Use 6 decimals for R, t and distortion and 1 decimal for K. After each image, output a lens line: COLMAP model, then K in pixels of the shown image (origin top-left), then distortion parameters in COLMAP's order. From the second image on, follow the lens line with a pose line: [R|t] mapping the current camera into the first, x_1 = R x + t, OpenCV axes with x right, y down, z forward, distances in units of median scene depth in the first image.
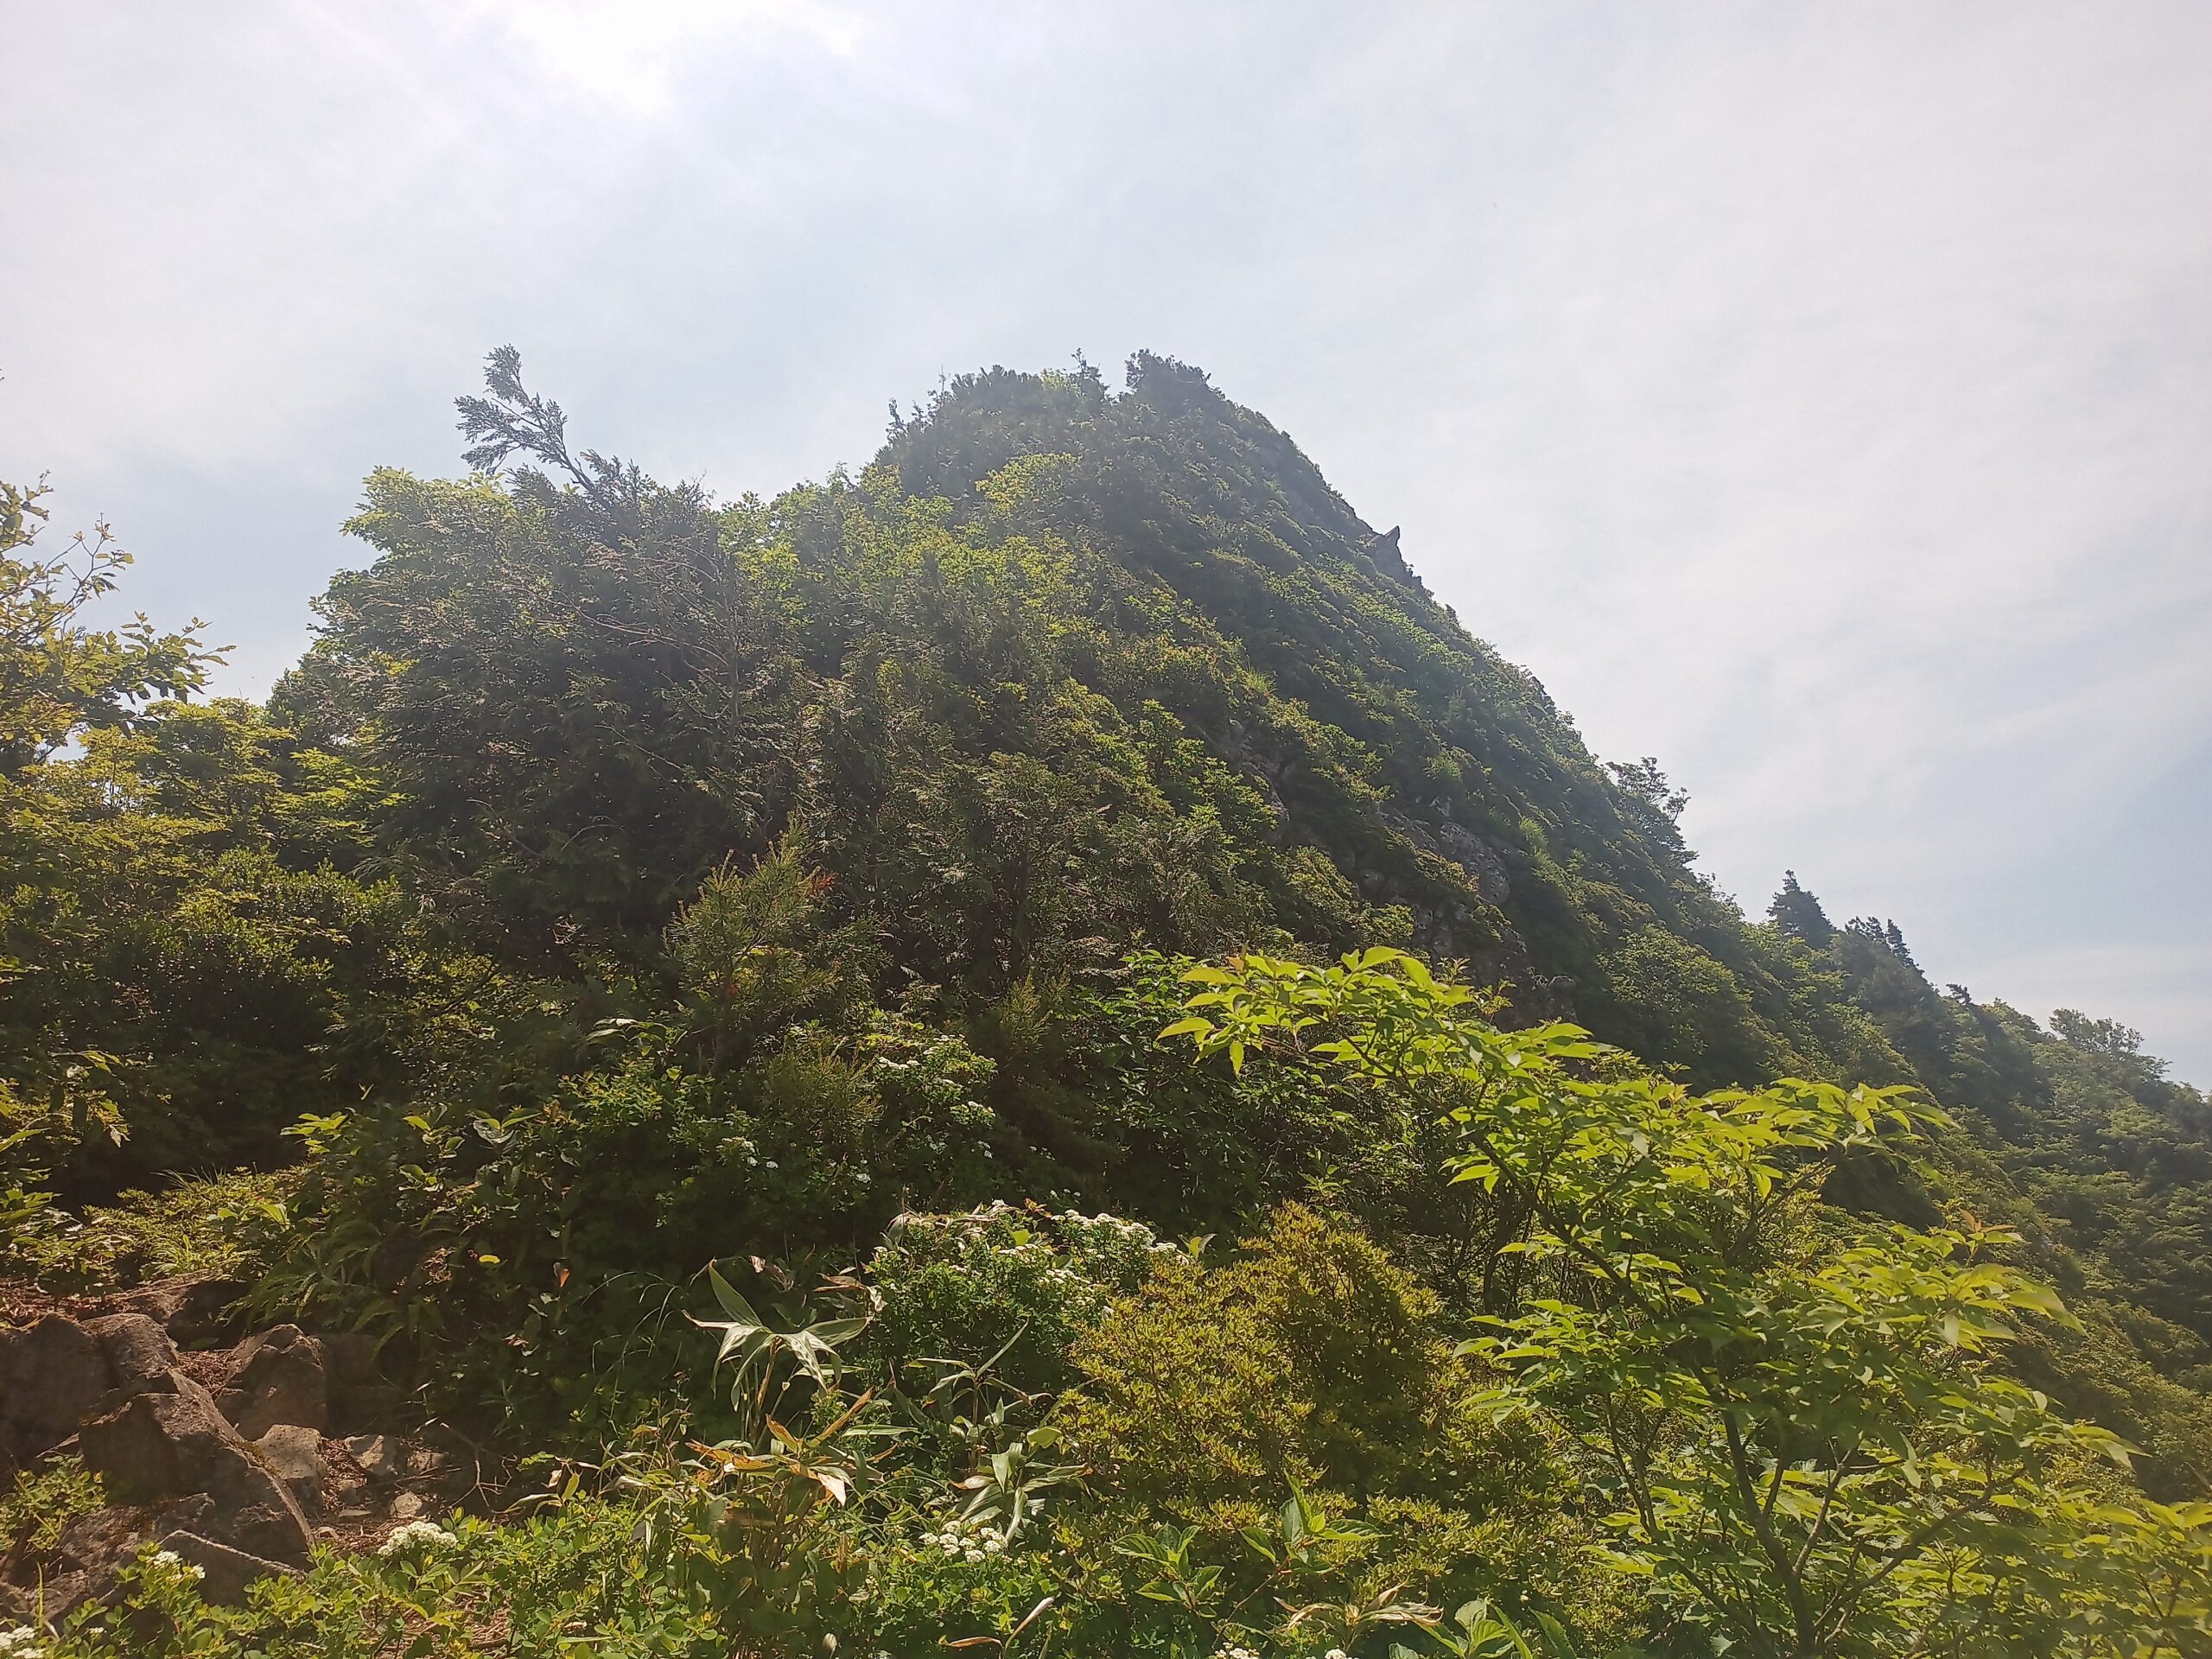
lens RADIAL K [[1560.4, 0, 1096.4], [0, 1560.4, 837.8], [0, 0, 1]] dist [0.004491, -0.021420]
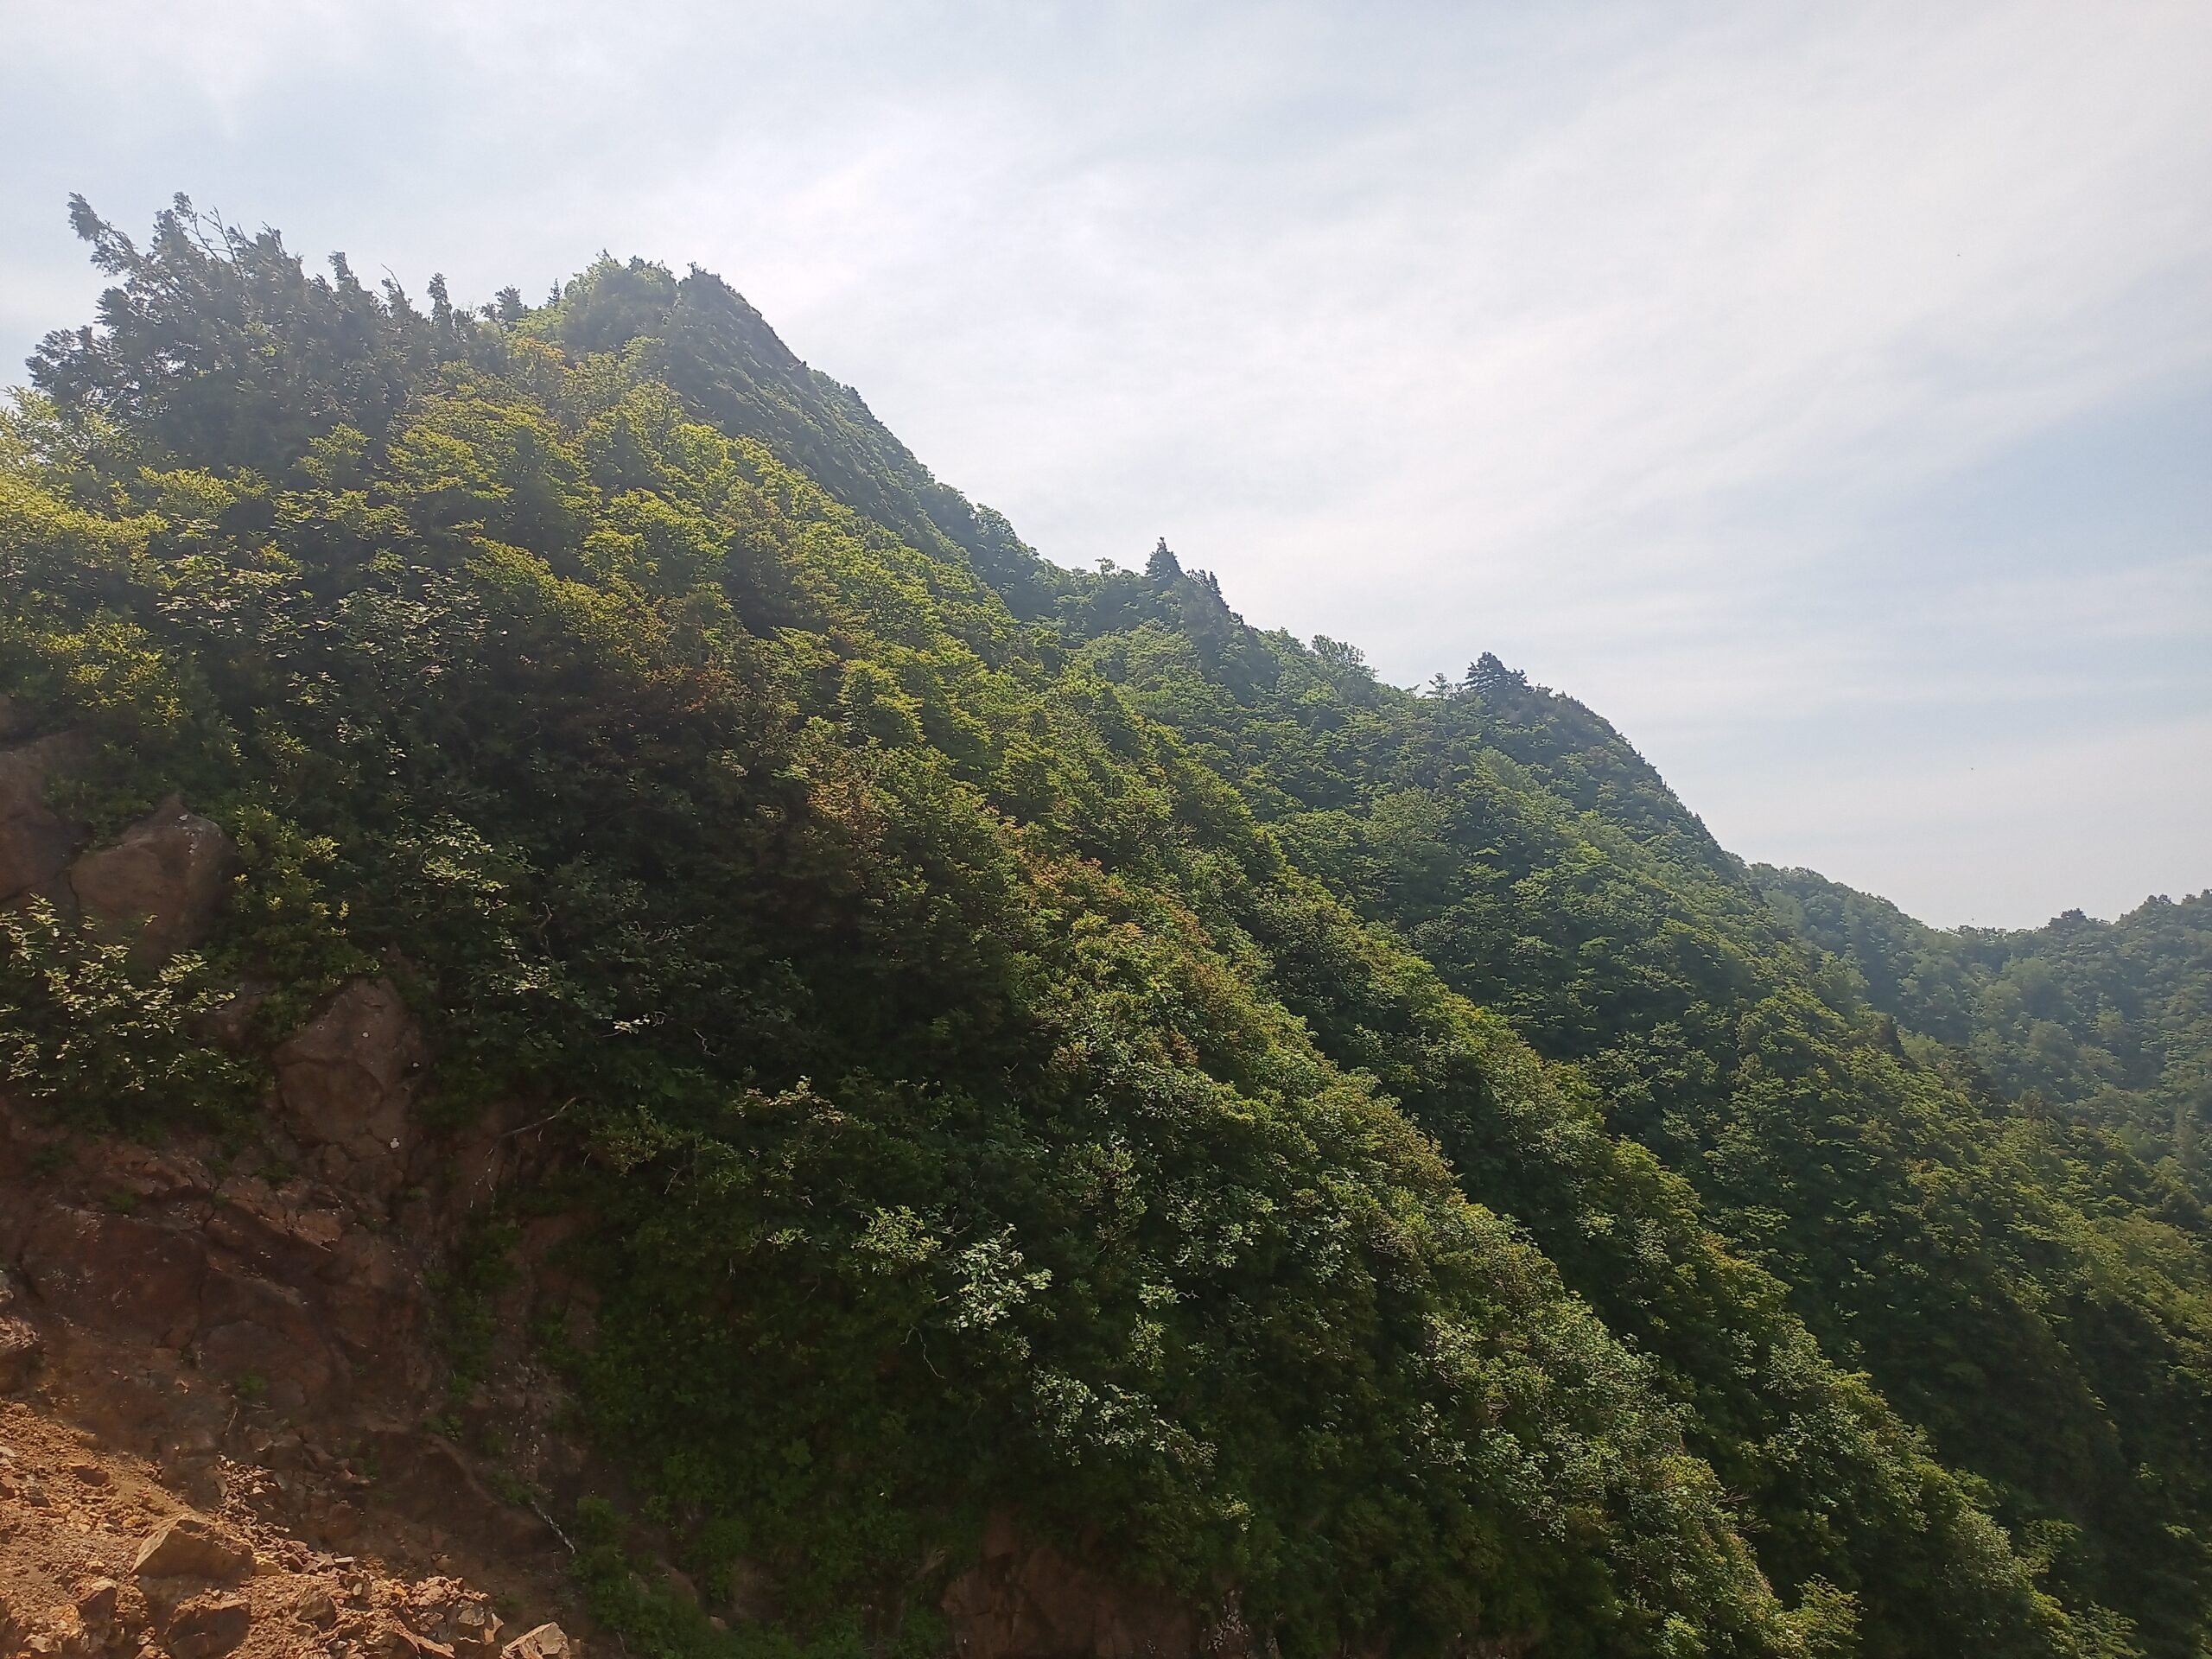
lens RADIAL K [[1560.4, 0, 1096.4], [0, 1560.4, 837.8], [0, 0, 1]] dist [0.004491, -0.021420]
pose [[0.967117, -0.000004, 0.254334, 0.020738], [-0.054498, 0.976769, 0.207247, -0.011007], [-0.248426, -0.214293, 0.944650, -1.425957]]
